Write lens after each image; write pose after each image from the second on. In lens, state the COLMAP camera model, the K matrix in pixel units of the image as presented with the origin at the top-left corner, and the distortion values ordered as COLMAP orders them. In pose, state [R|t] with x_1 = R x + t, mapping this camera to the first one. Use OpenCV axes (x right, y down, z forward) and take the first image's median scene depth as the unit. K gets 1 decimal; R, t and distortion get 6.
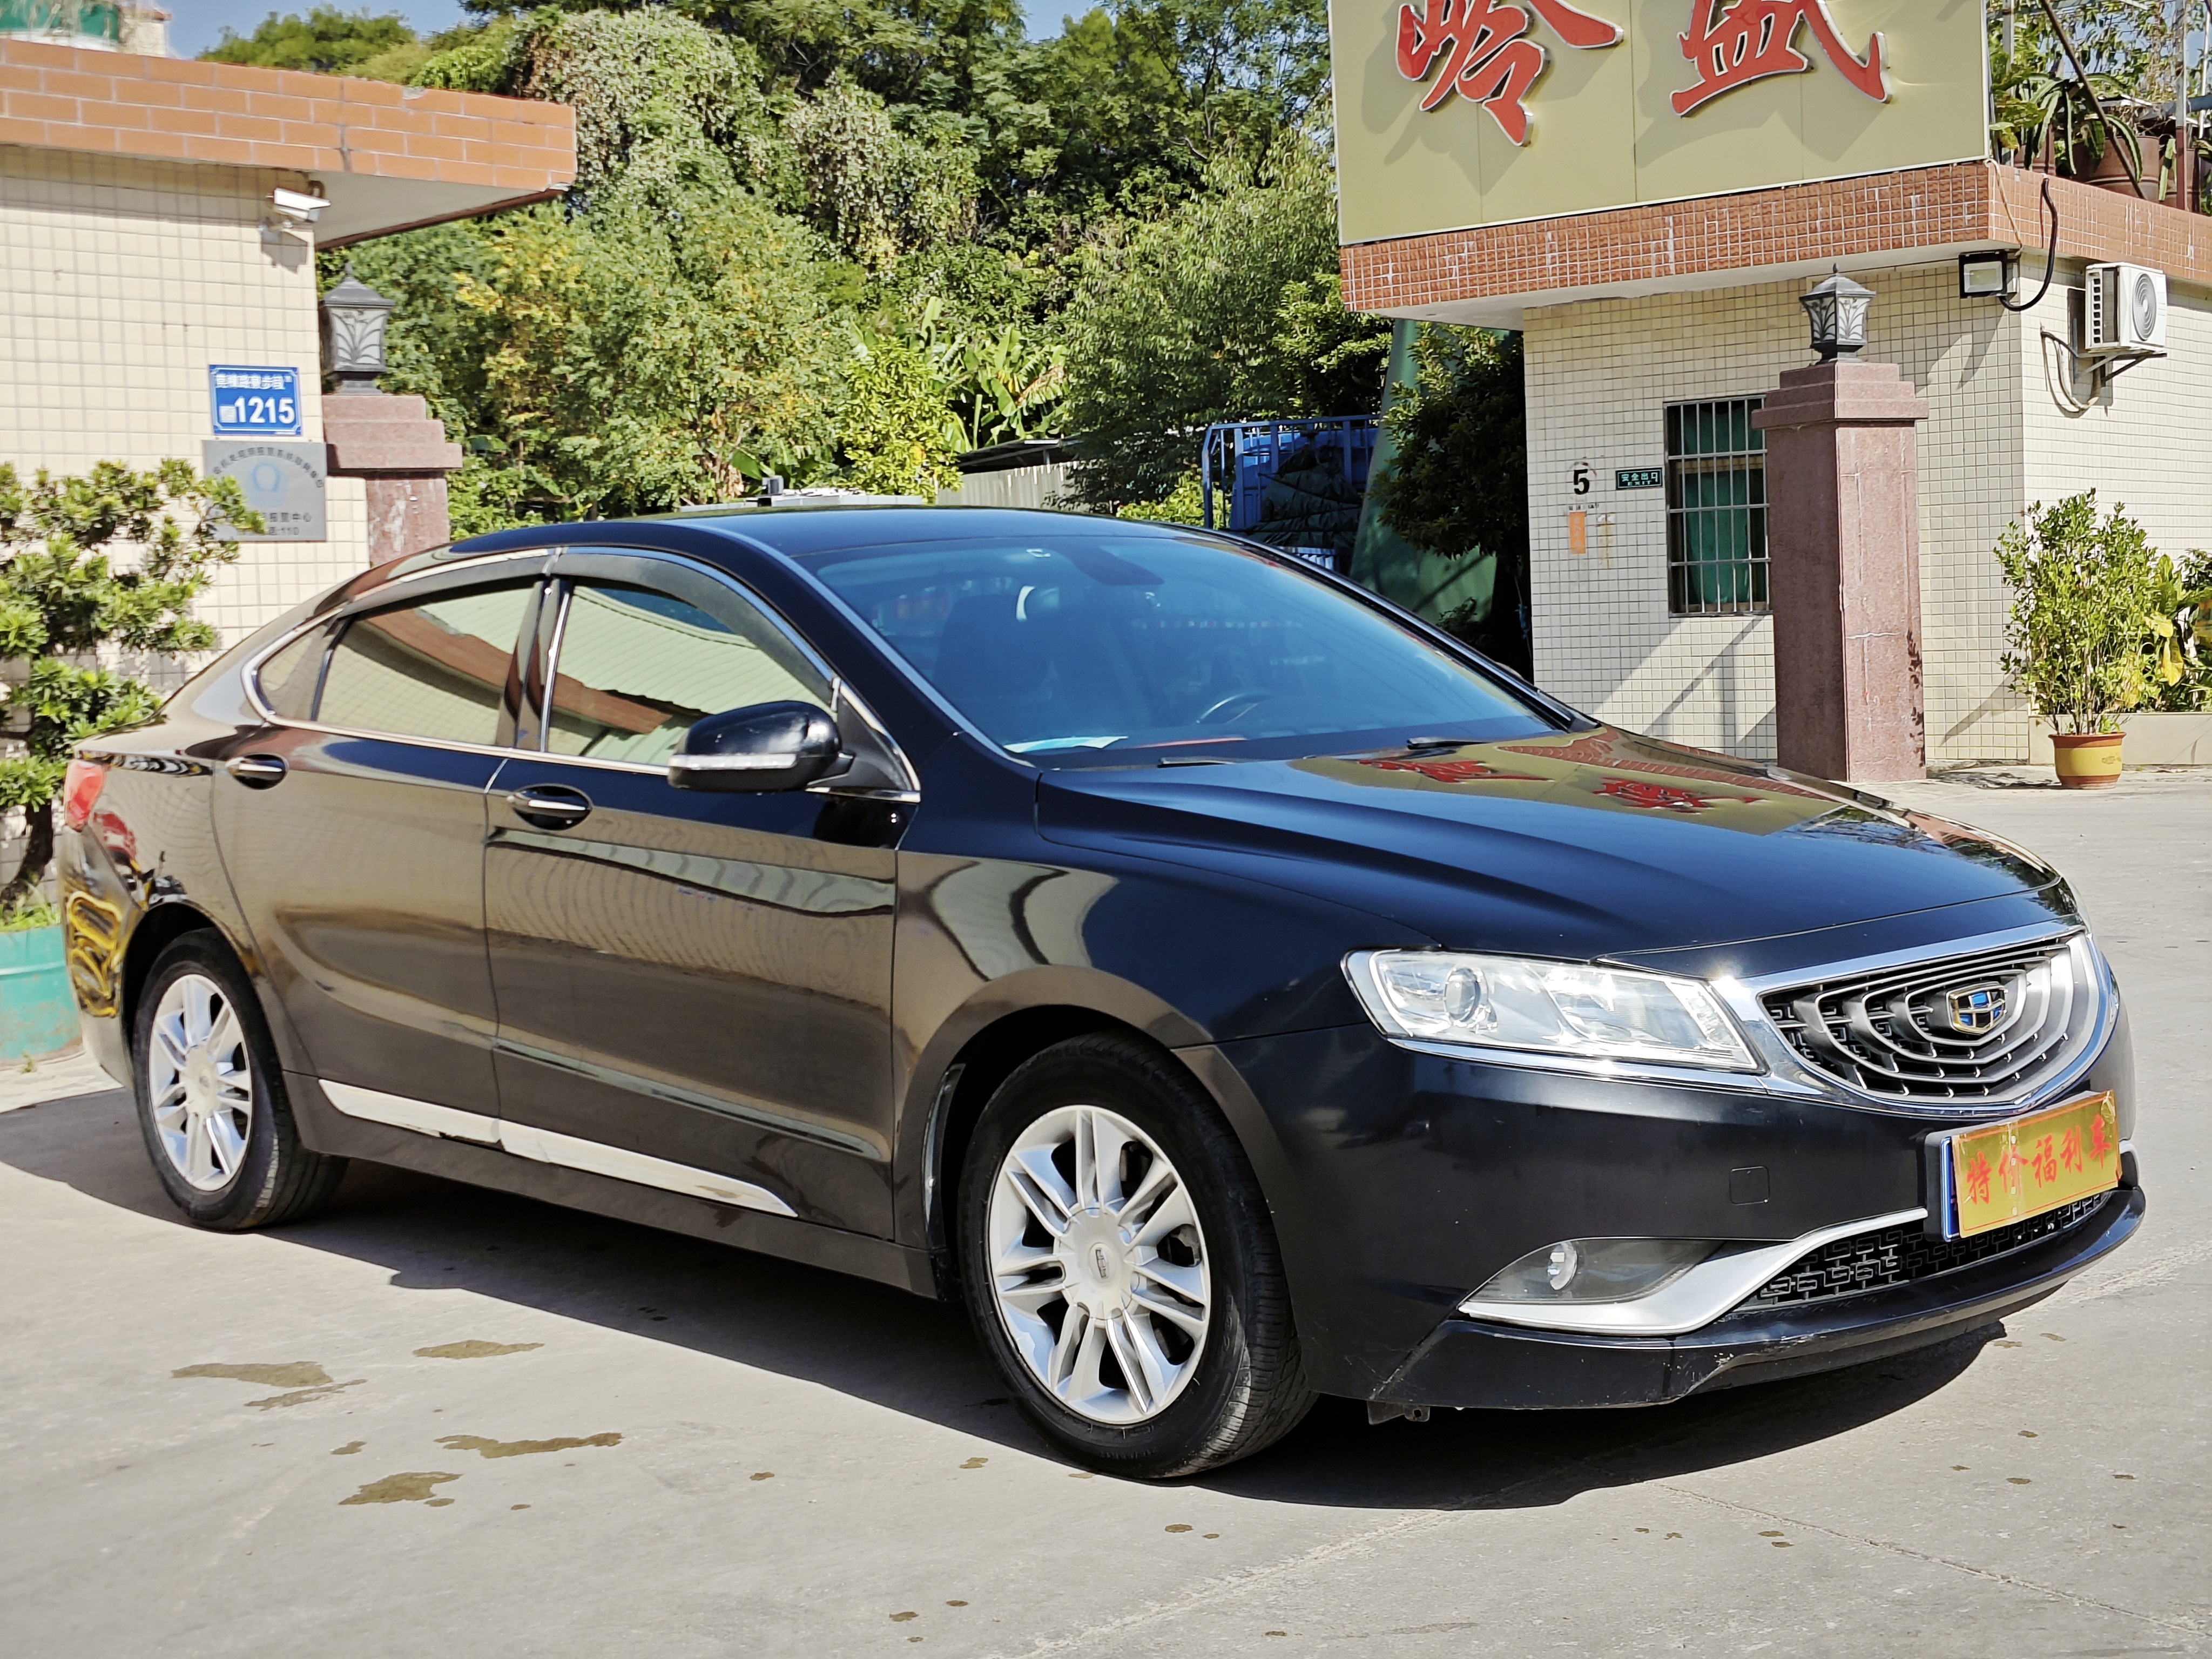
lens RADIAL K [[2931.8, 0, 1105.0], [0, 2931.8, 784.6], [0, 0, 1]] dist [0.036906, 0.097580]
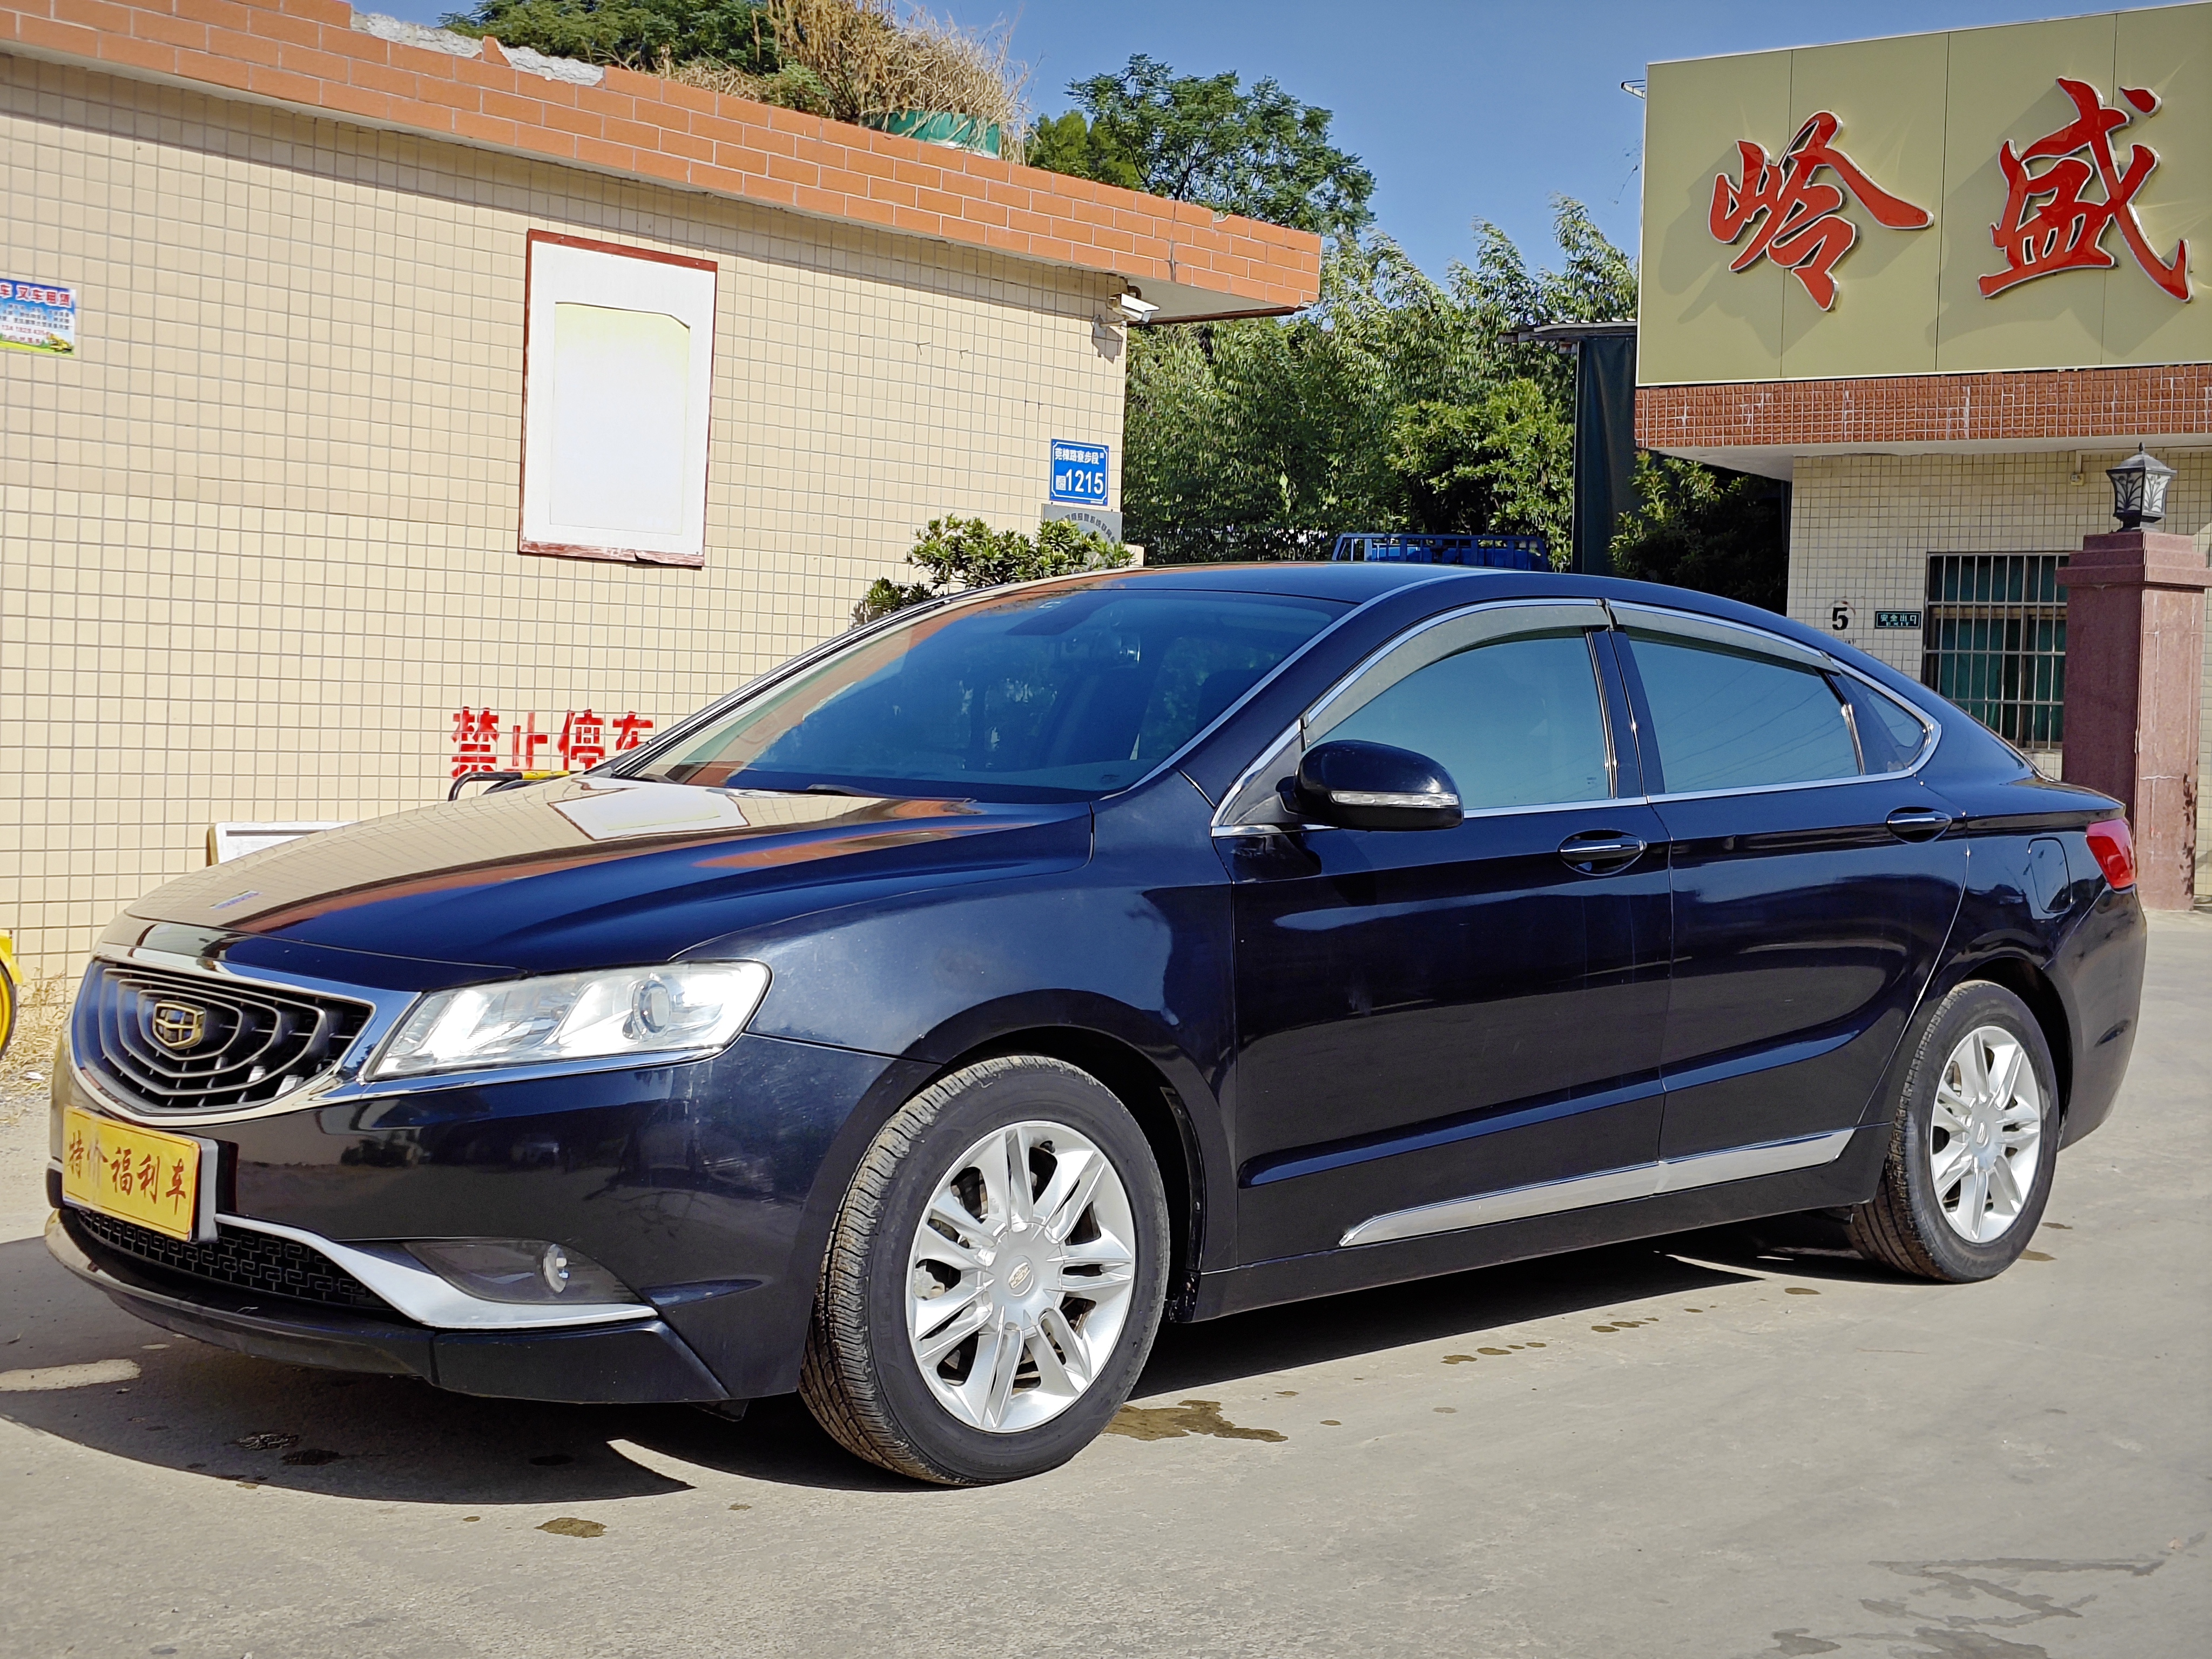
lens RADIAL K [[2975.6, 0, 1106.0], [0, 2975.6, 829.5], [0, 0, 1]] dist [0.034962, 0.051089]
pose [[0.994500, 0.068578, 0.079165, -0.198040], [-0.067059, 0.997513, -0.021698, 0.018220], [-0.080456, 0.016270, 0.996625, -0.086707]]
